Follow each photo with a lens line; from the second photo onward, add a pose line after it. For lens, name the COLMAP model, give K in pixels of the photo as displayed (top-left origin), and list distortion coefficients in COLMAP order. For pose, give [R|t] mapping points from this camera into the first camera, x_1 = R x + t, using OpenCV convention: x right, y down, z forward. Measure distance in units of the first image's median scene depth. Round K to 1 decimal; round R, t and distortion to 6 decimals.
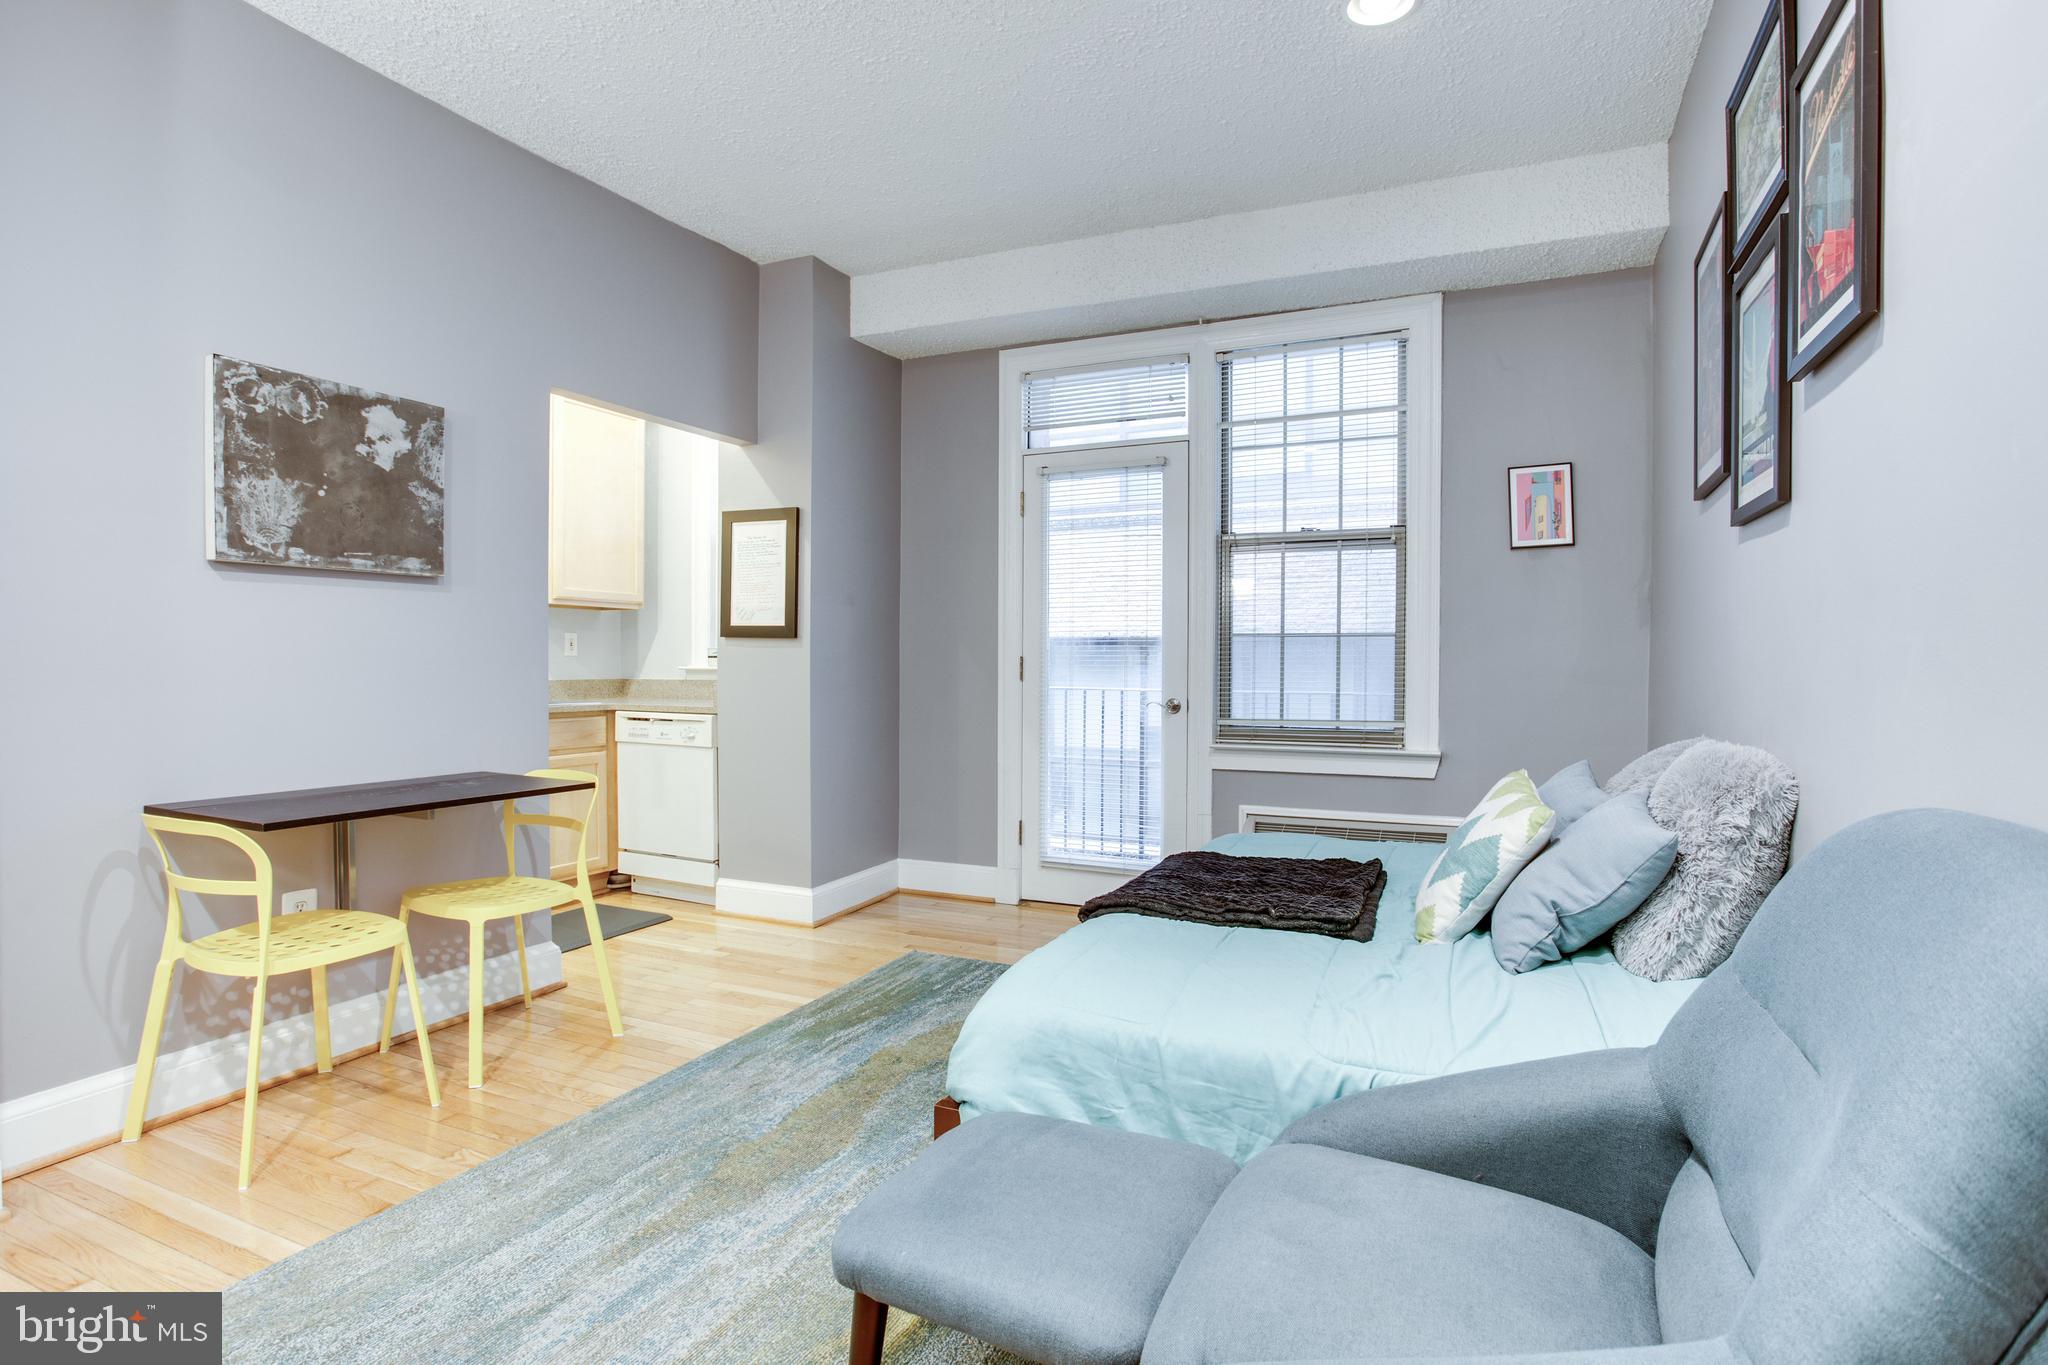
lens RADIAL K [[1006.0, 0, 1019.6], [0, 1006.0, 680.8], [0, 0, 1]] dist [-0.050126, 0.020465]
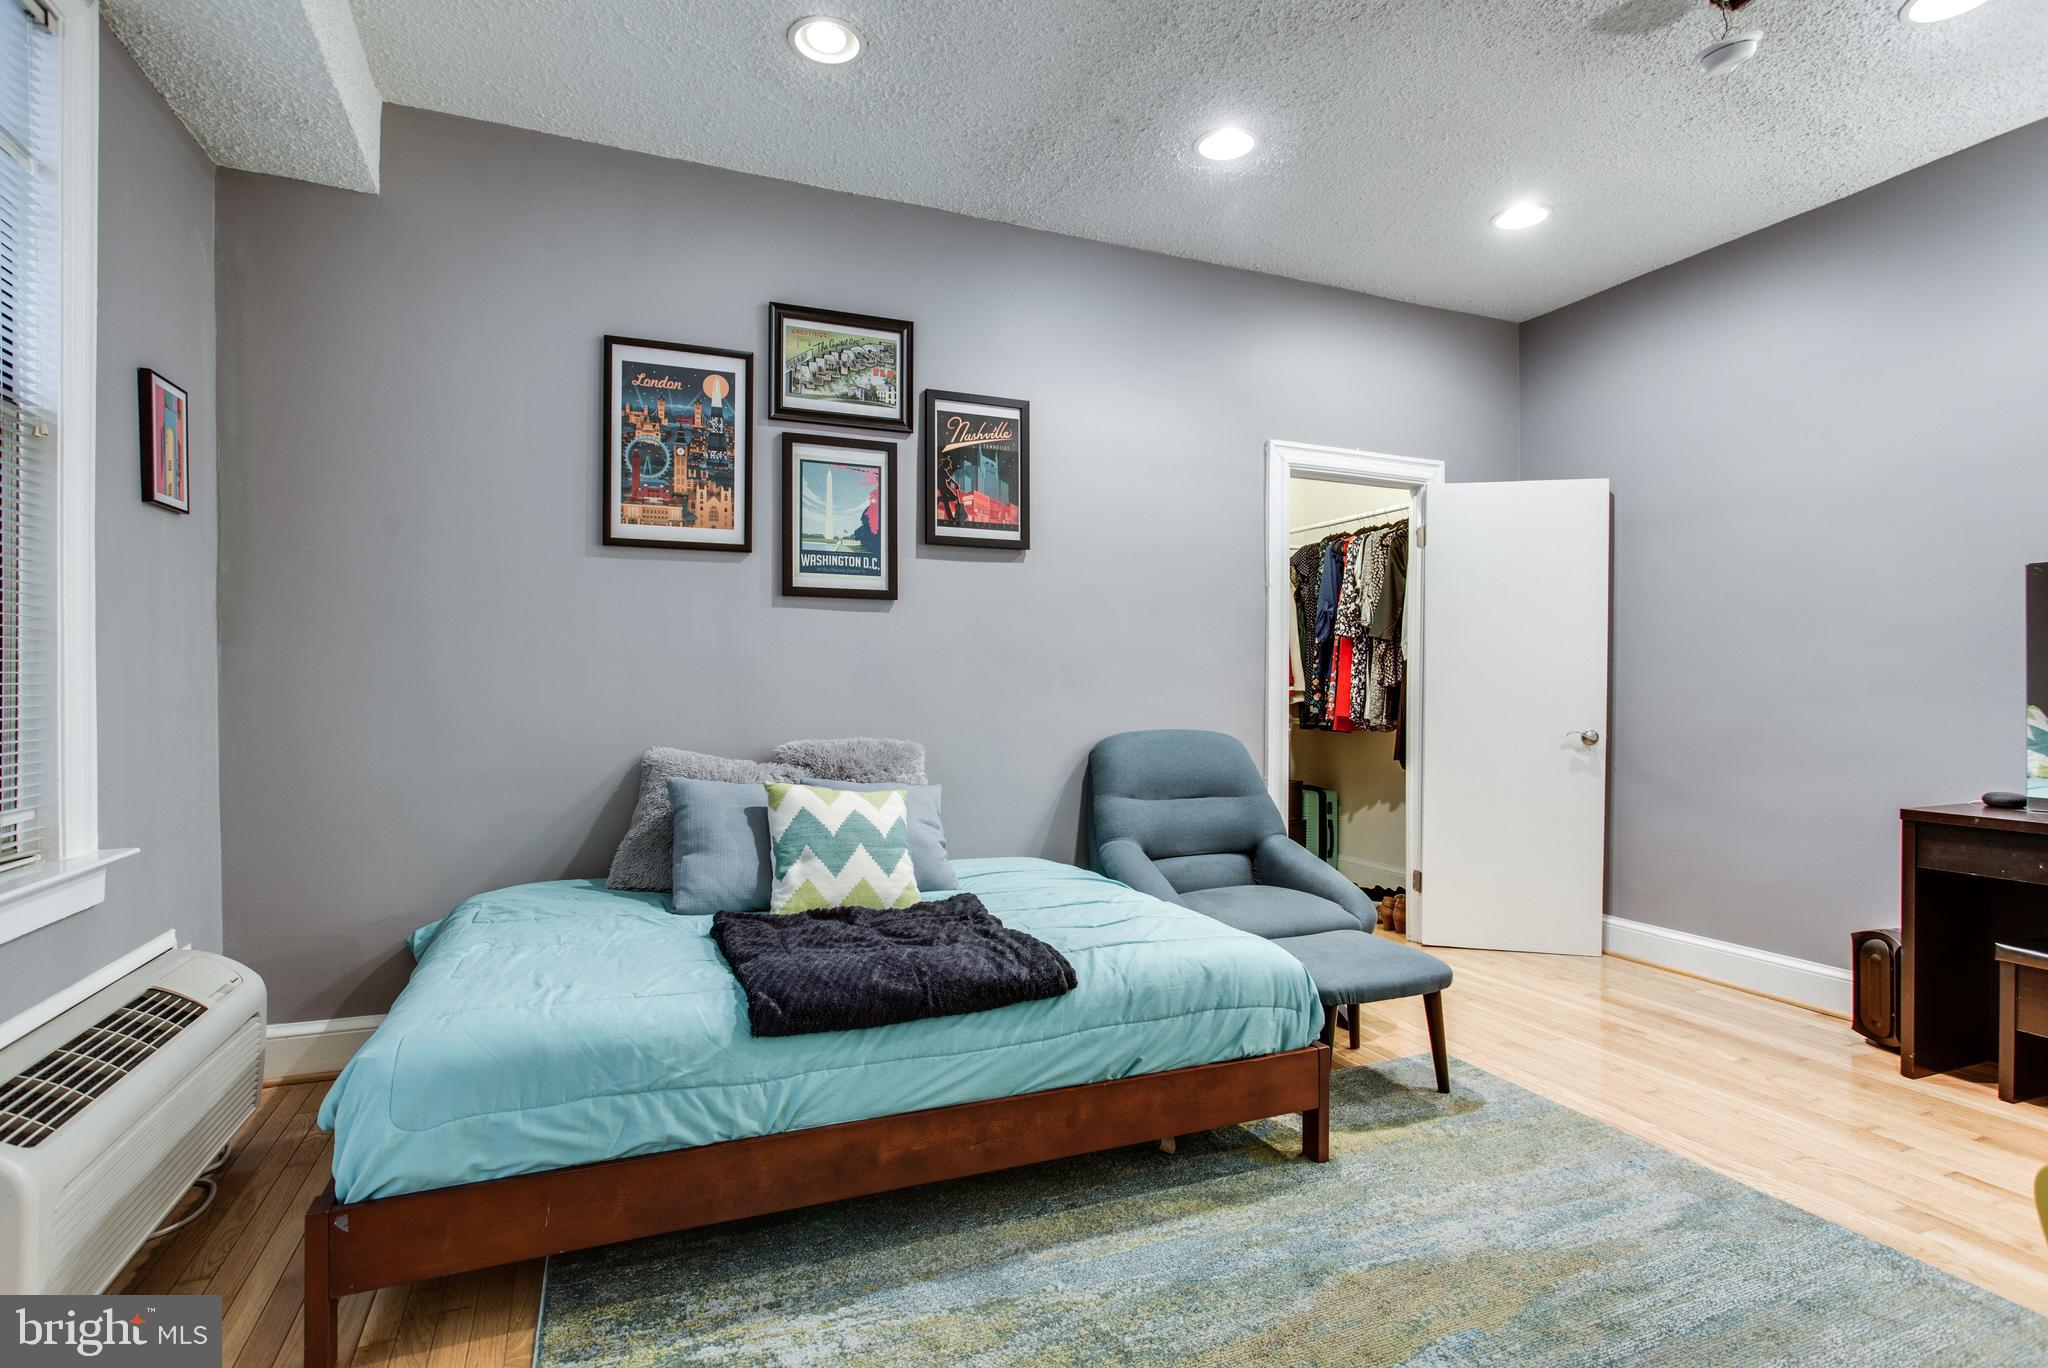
lens RADIAL K [[985.7, 0, 1019.0], [0, 985.7, 698.5], [0, 0, 1]] dist [-0.053766, 0.029536]
pose [[-0.735231, -0.009390, 0.677751, -0.351329], [0.009394, 0.999667, 0.024040, -0.022757], [-0.677751, 0.024042, -0.734898, 1.219554]]
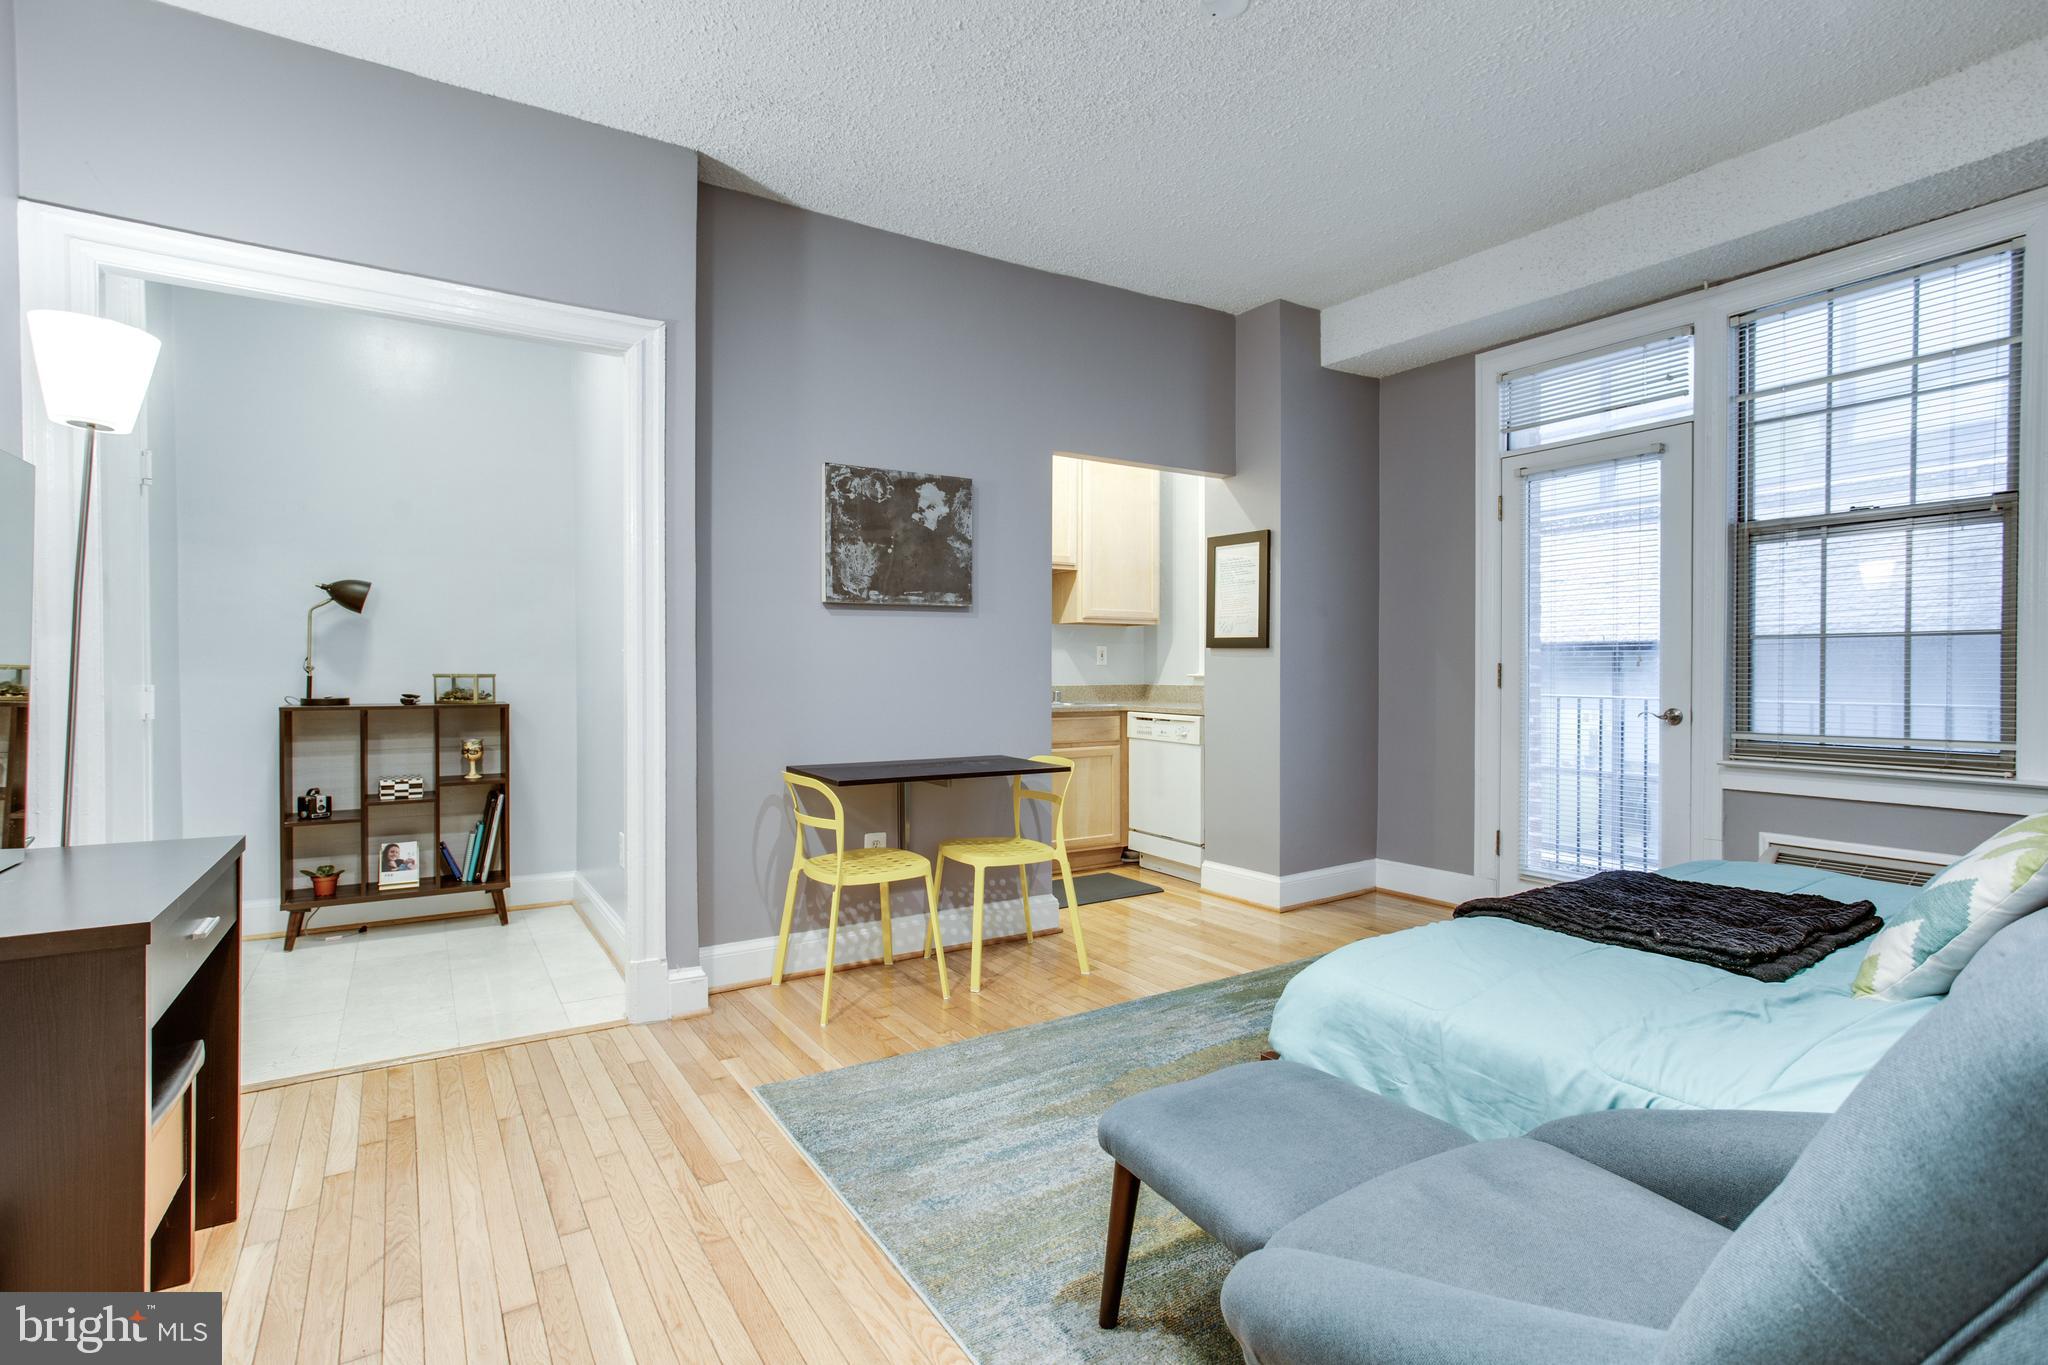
lens RADIAL K [[971.8, 0, 1035.5], [0, 971.8, 677.4], [0, 0, 1]] dist [-0.043797, 0.035472]
pose [[0.848713, 0.000162, -0.528854, 0.160902], [-0.005684, 0.999945, -0.008815, 0.000736], [0.528824, 0.010487, 0.848667, -0.050480]]
